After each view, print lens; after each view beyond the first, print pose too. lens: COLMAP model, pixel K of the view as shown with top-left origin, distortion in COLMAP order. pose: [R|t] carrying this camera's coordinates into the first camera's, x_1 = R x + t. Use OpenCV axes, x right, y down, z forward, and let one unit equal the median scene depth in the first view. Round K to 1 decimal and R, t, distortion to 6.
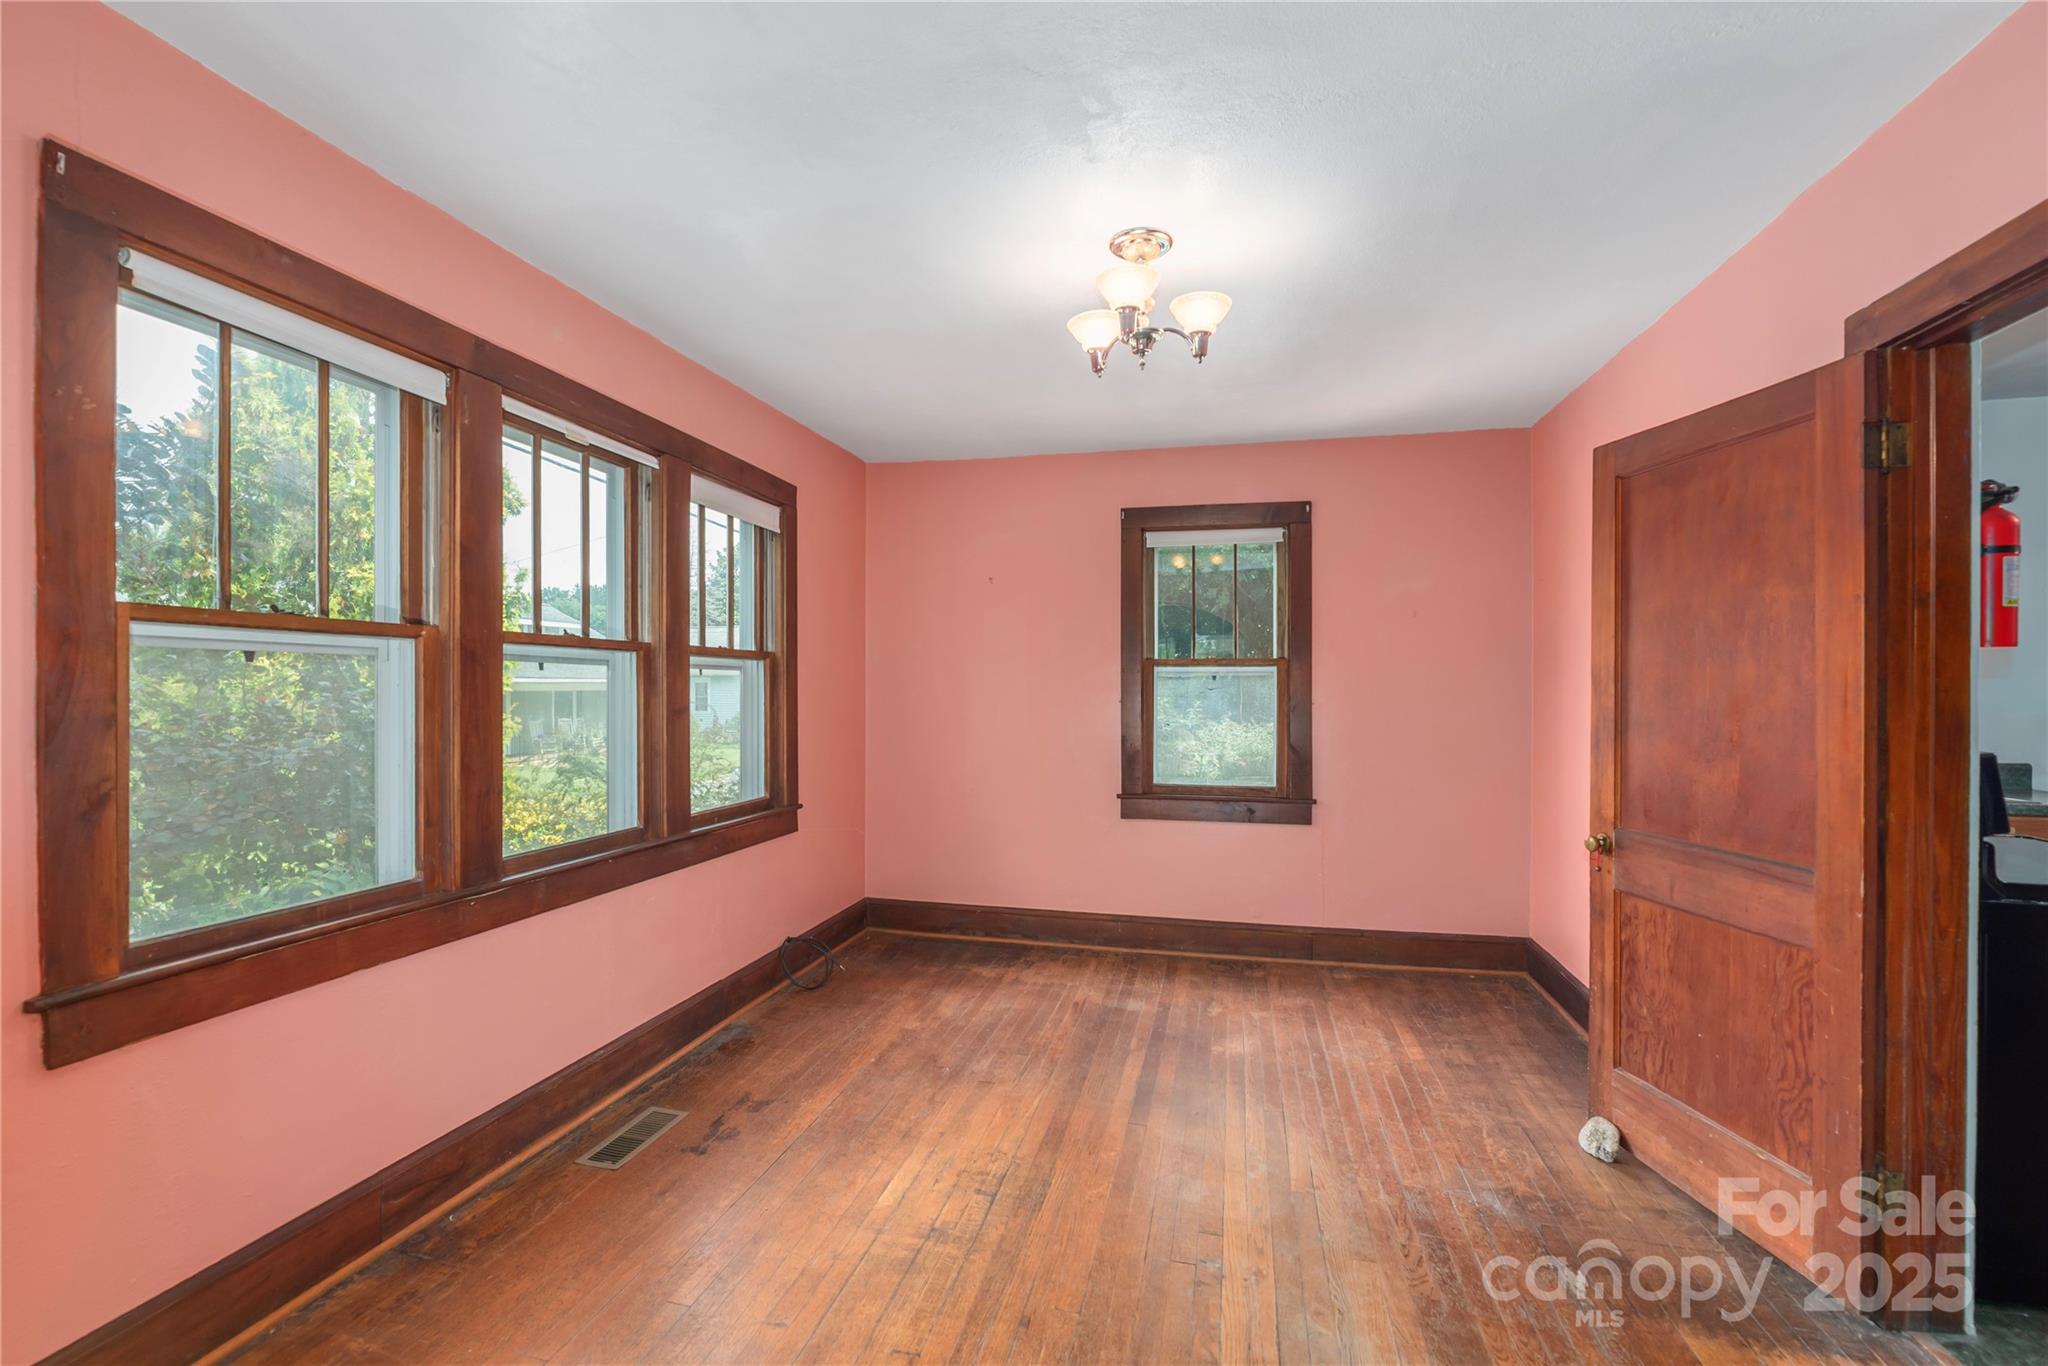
lens RADIAL K [[887.5, 0, 1028.8], [0, 887.5, 683.3], [0, 0, 1]] dist [-0.001683, -0.000073]
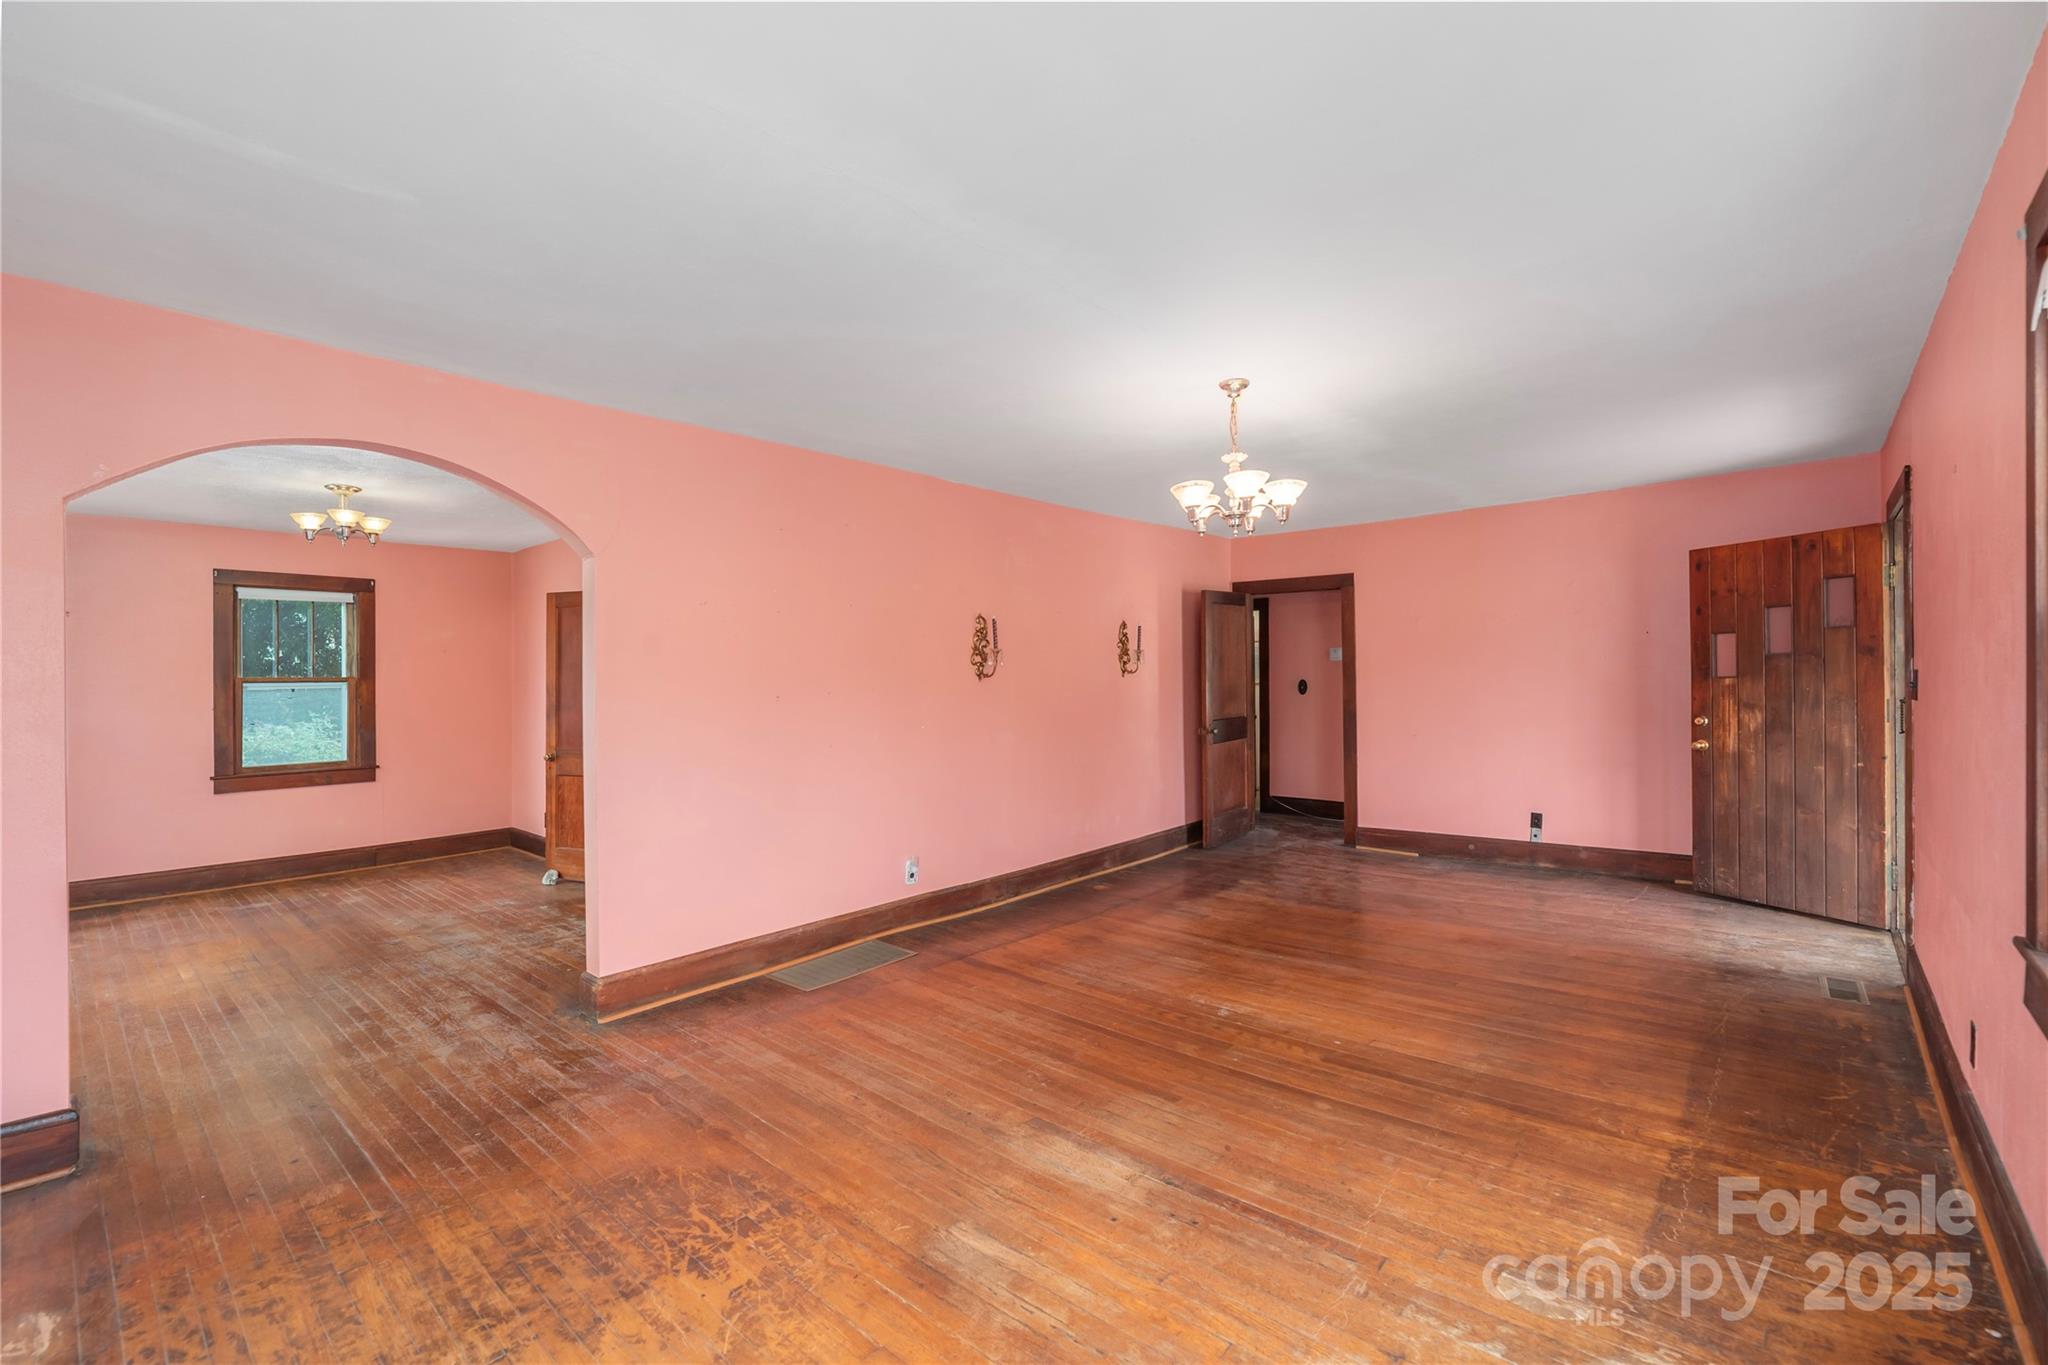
lens RADIAL K [[887.5, 0, 1039.8], [0, 887.5, 666.8], [0, 0, 1]] dist [-0.001683, -0.000073]
pose [[0.470094, 0.003543, 0.882609, -0.528330], [0.011681, 0.999879, -0.010235, -0.016453], [-0.882539, 0.015121, 0.469996, -0.806860]]
